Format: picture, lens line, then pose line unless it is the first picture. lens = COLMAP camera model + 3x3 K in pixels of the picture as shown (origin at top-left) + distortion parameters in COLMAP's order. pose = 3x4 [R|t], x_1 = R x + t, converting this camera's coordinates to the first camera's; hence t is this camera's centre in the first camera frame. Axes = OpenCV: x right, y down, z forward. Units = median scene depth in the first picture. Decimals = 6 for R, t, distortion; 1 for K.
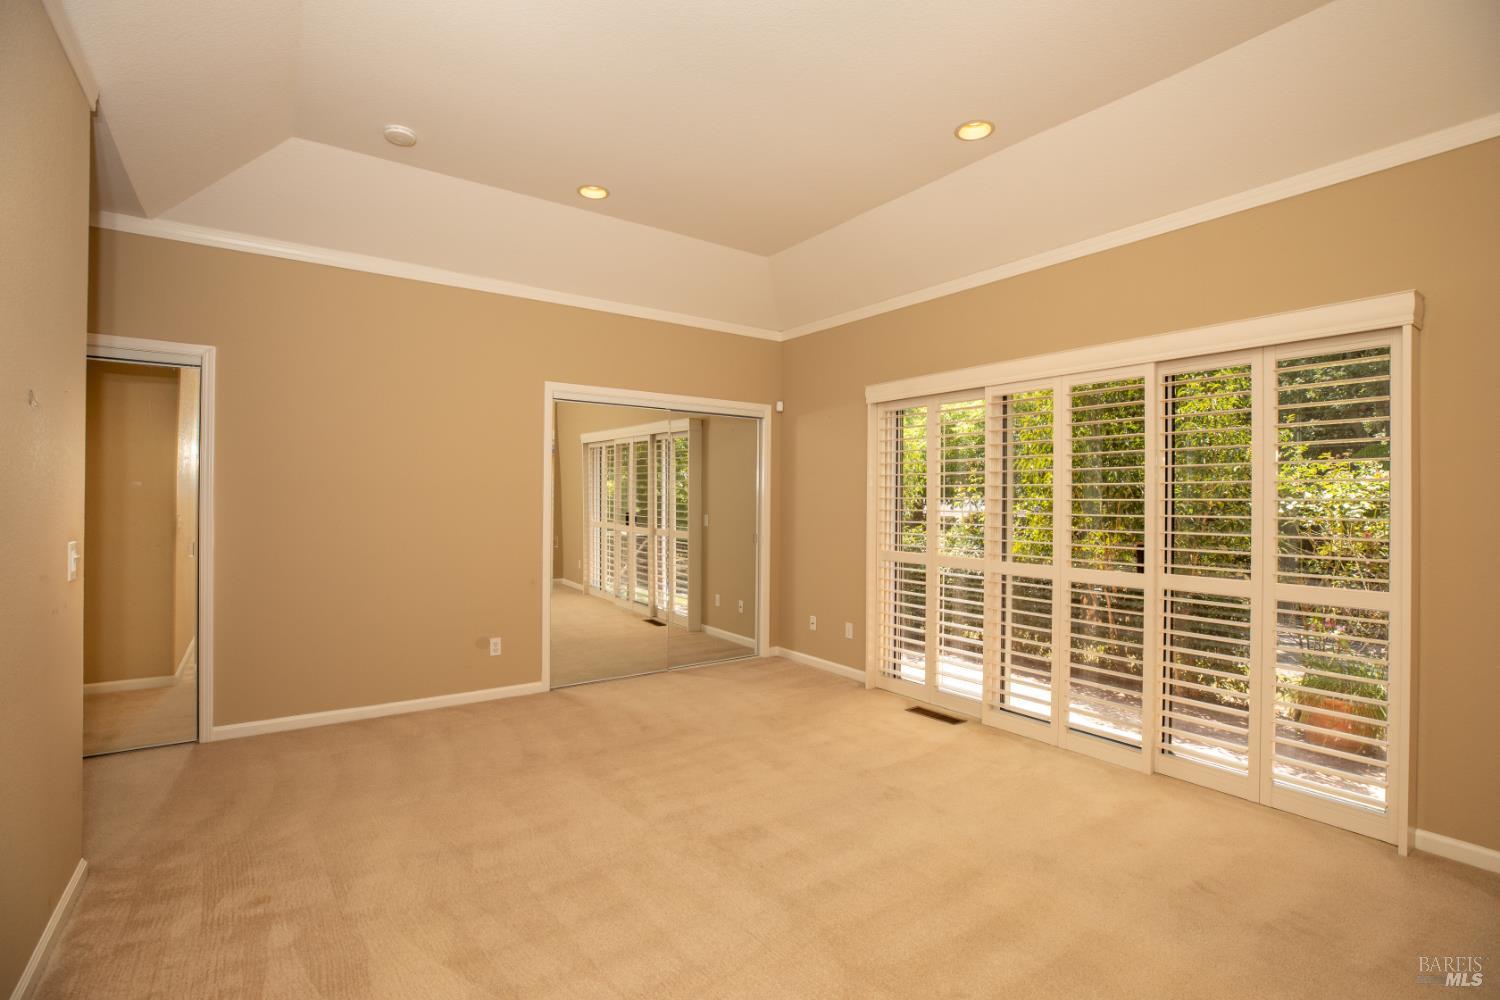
lens RADIAL K [[684.0, 0, 742.7], [0, 684.0, 496.2], [0, 0, 1]] dist [-0.044389, 0.012852]
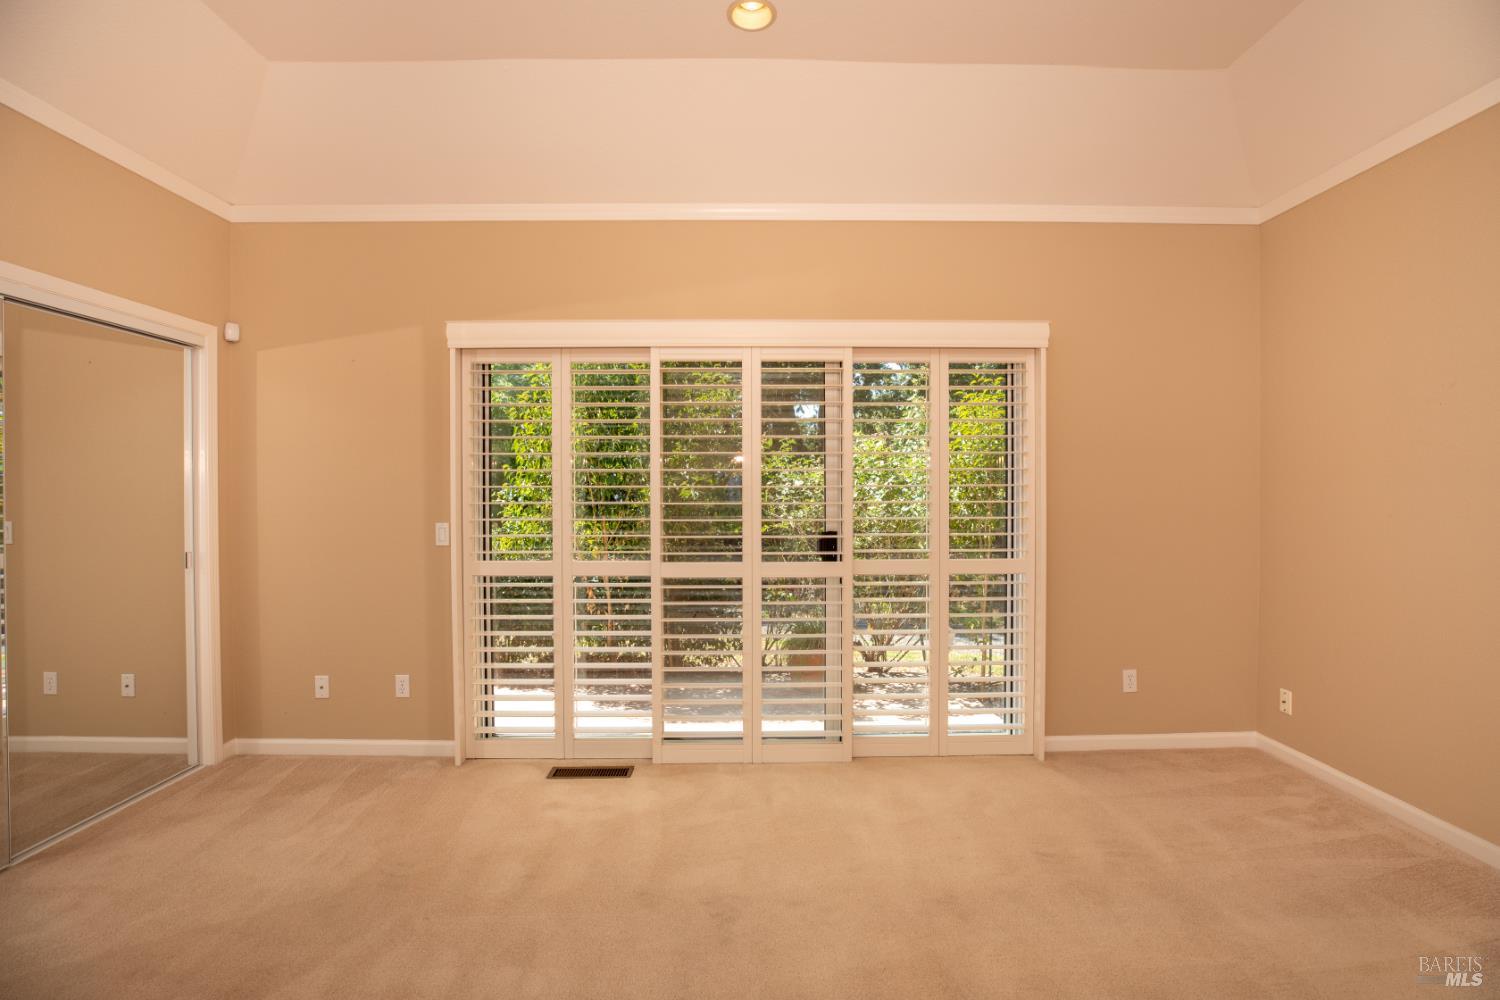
lens RADIAL K [[684.0, 0, 751.0], [0, 684.0, 500.3], [0, 0, 1]] dist [-0.044389, 0.012852]
pose [[0.563671, -0.017979, 0.825804, -0.200470], [0.002675, 0.999798, 0.019941, 0.003594], [-0.825995, -0.009031, 0.563605, 0.363268]]
